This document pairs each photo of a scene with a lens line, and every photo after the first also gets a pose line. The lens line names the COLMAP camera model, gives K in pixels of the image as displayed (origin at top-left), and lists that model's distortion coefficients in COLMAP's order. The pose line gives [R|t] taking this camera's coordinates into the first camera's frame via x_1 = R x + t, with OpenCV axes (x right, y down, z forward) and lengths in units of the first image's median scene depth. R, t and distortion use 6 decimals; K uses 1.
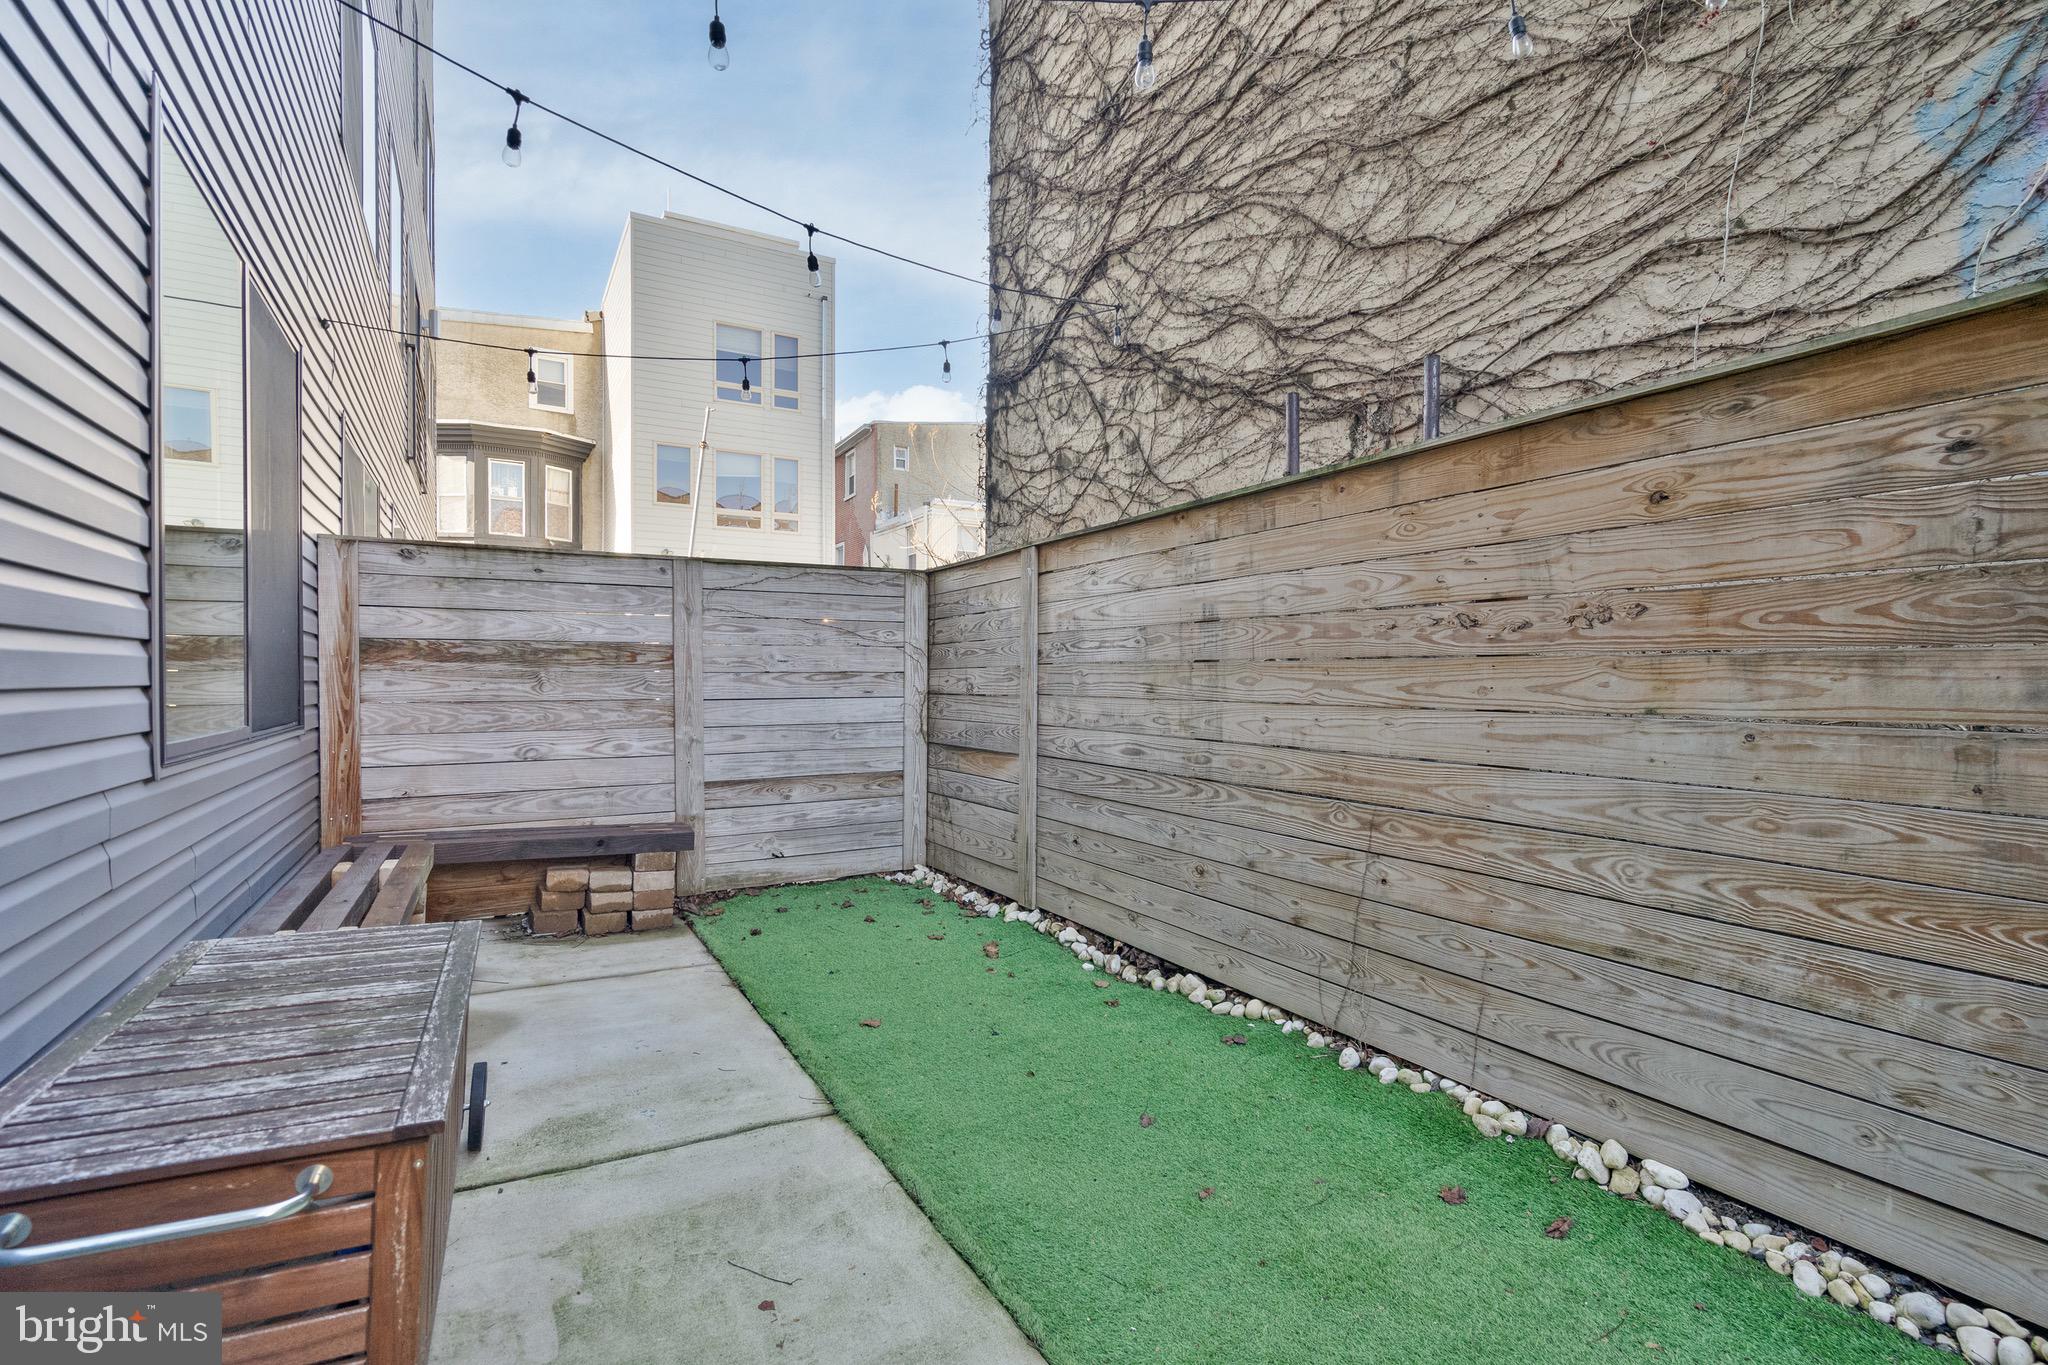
lens RADIAL K [[938.6, 0, 1030.5], [0, 938.6, 684.2], [0, 0, 1]] dist [-0.000819, -0.000254]
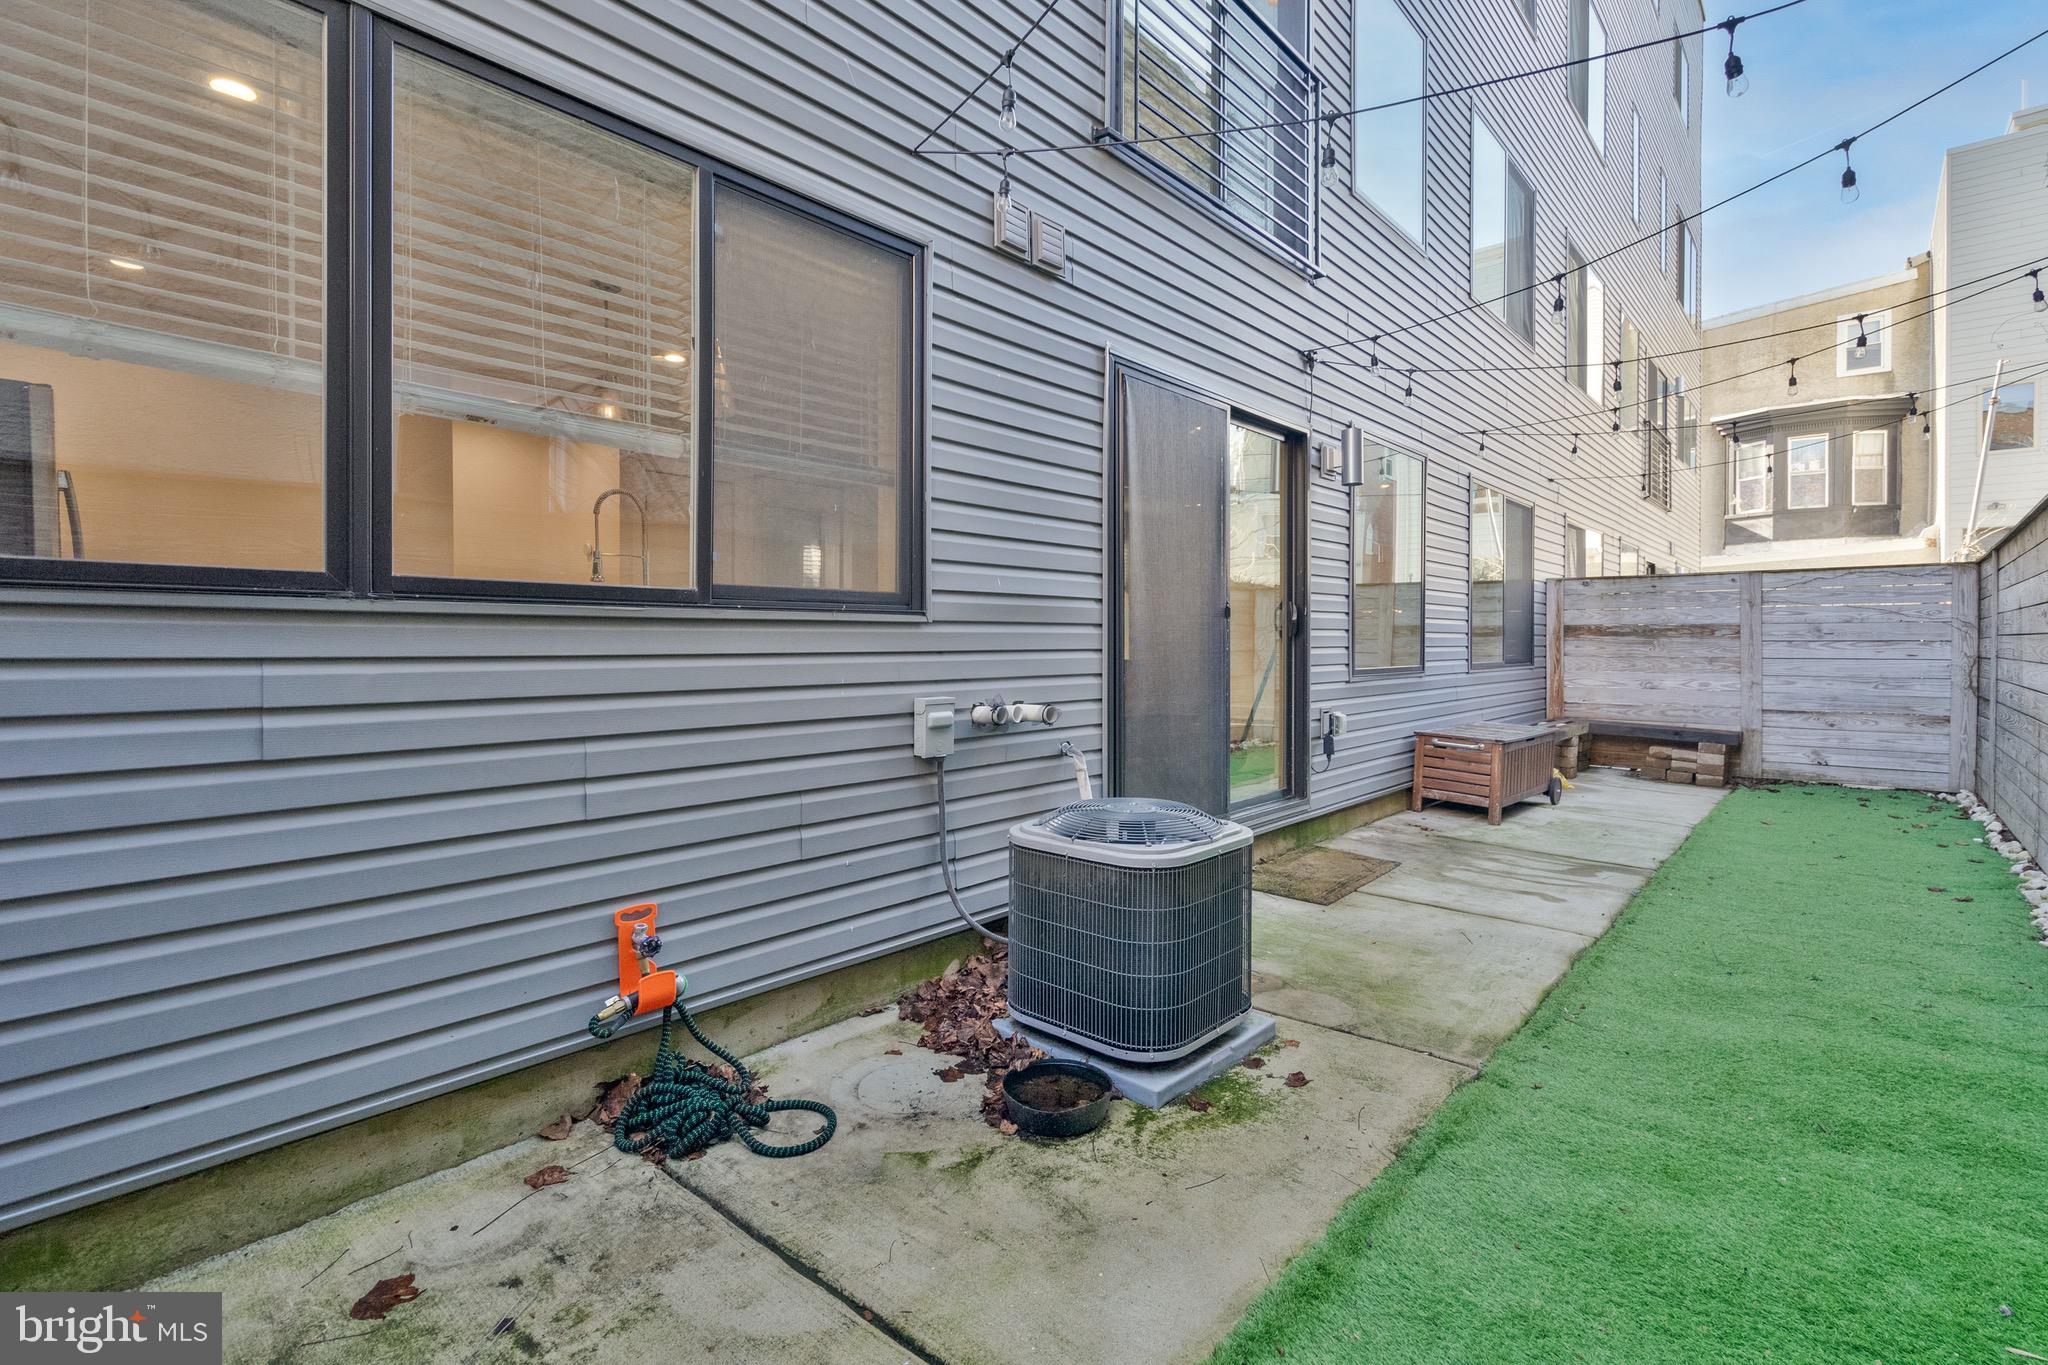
lens RADIAL K [[938.6, 0, 990.0], [0, 938.6, 652.4], [0, 0, 1]] dist [-0.000819, -0.000254]
pose [[0.286909, 0.010083, -0.957905, 0.848184], [-0.010578, 0.999917, 0.007357, 0.009176], [0.957899, 0.008022, 0.286992, -0.762355]]
